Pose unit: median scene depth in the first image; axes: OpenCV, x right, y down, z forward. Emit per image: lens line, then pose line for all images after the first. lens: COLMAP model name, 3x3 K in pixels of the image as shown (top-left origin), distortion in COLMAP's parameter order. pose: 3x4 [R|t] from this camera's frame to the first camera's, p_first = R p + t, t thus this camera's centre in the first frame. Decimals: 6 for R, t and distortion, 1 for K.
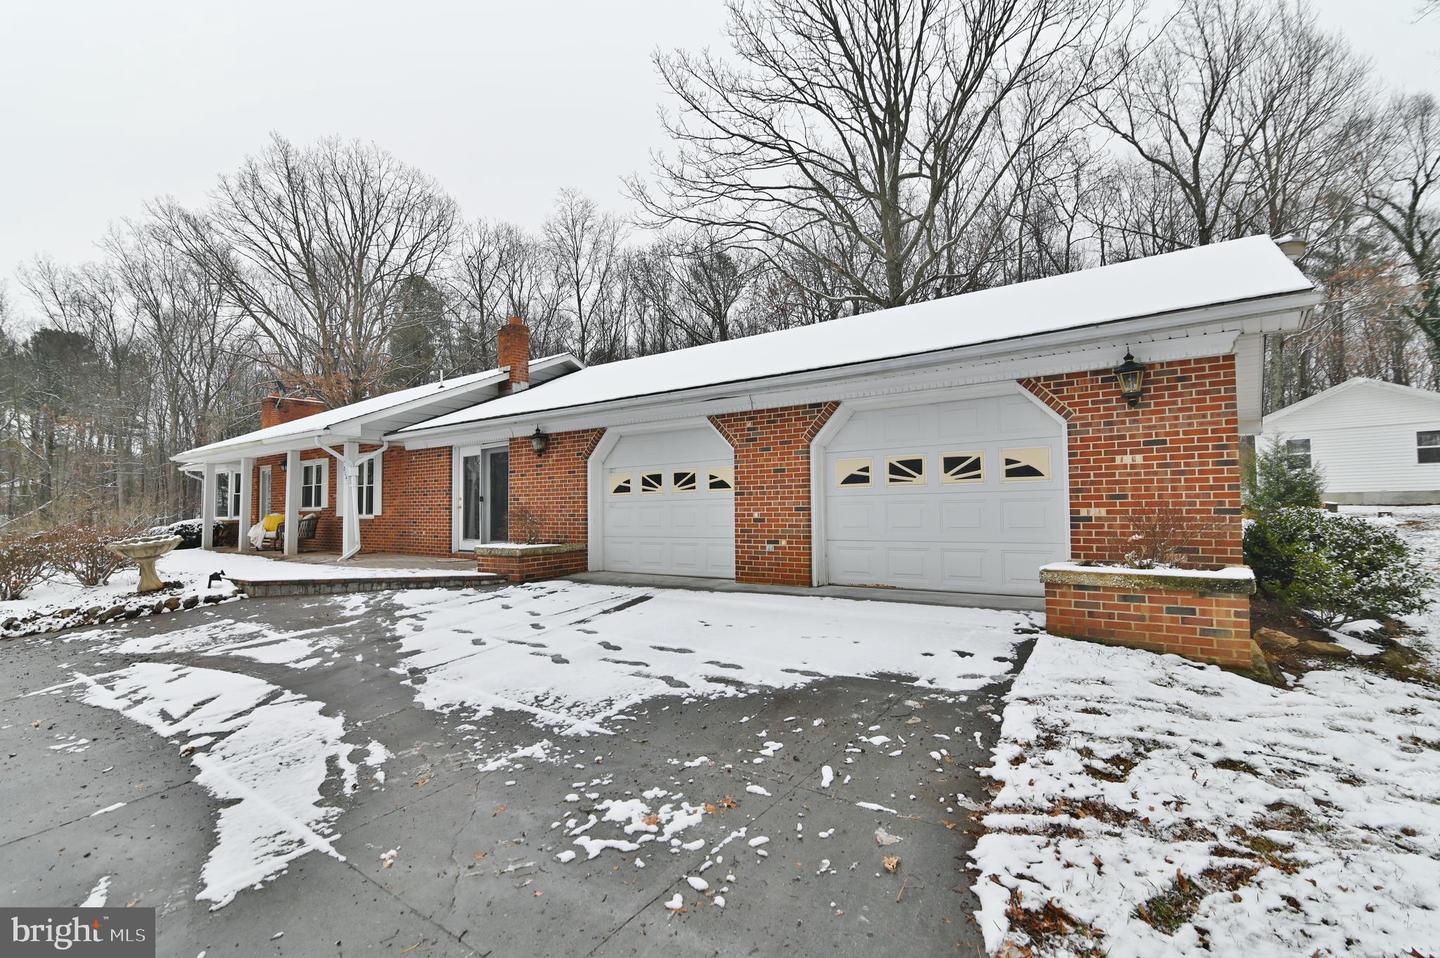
lens RADIAL K [[679.1, 0, 718.9], [0, 679.1, 486.2], [0, 0, 1]] dist [-0.019088, -0.000167]
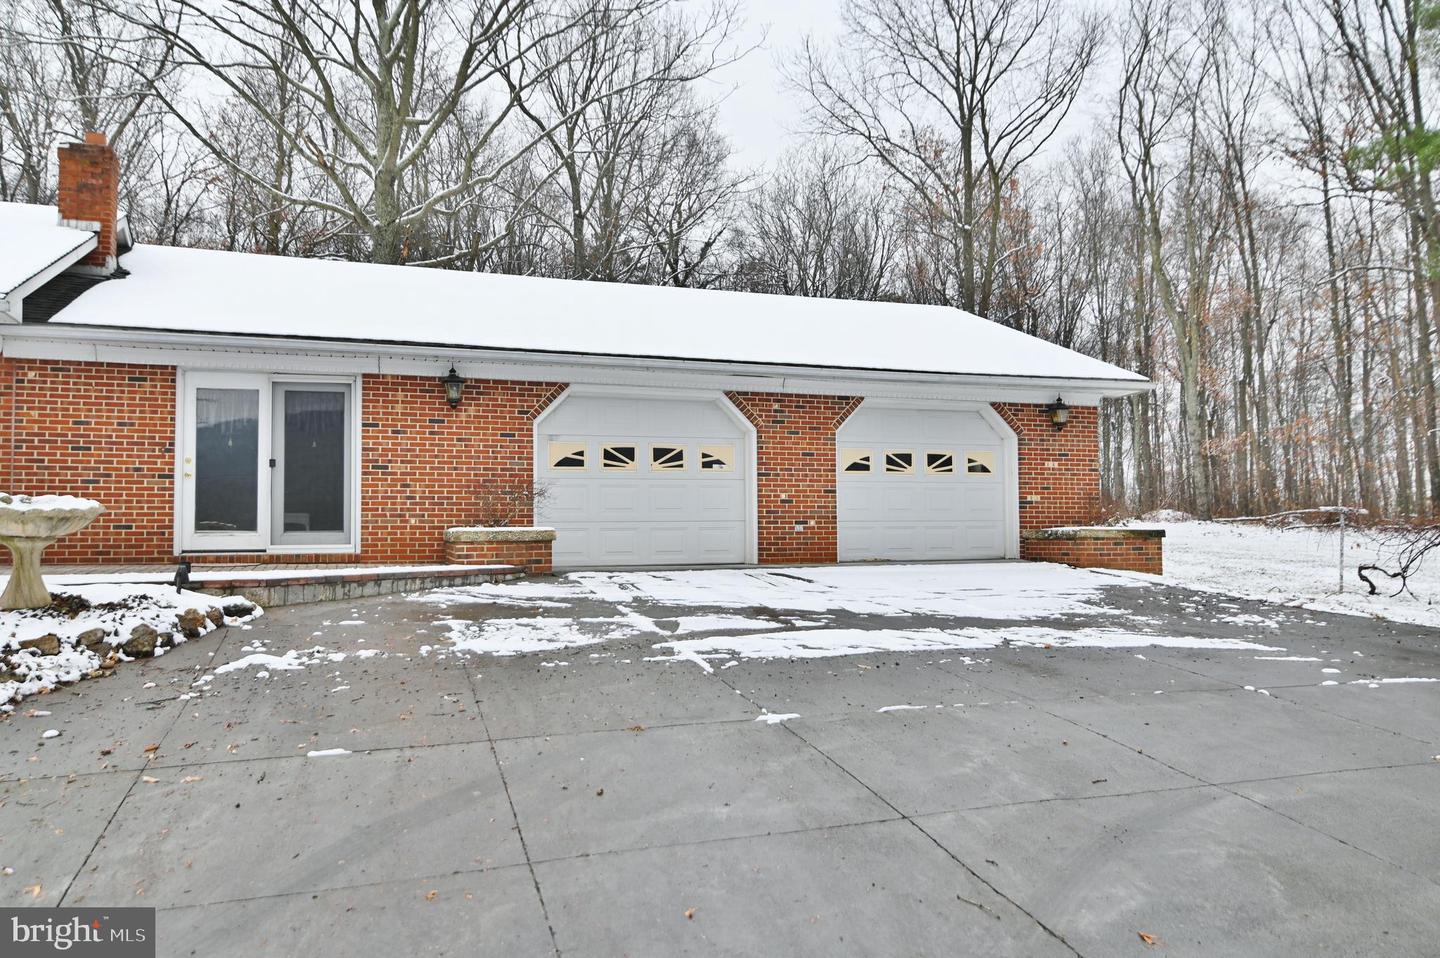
lens RADIAL K [[1085.2, 0, 726.5], [0, 1085.2, 477.5], [0, 0, 1]] dist [0.000829, 0.005730]
pose [[0.547650, 0.054768, 0.834913, -1.385892], [-0.031435, 0.998498, -0.044879, 0.092383], [-0.836117, -0.001668, 0.548549, 0.185407]]
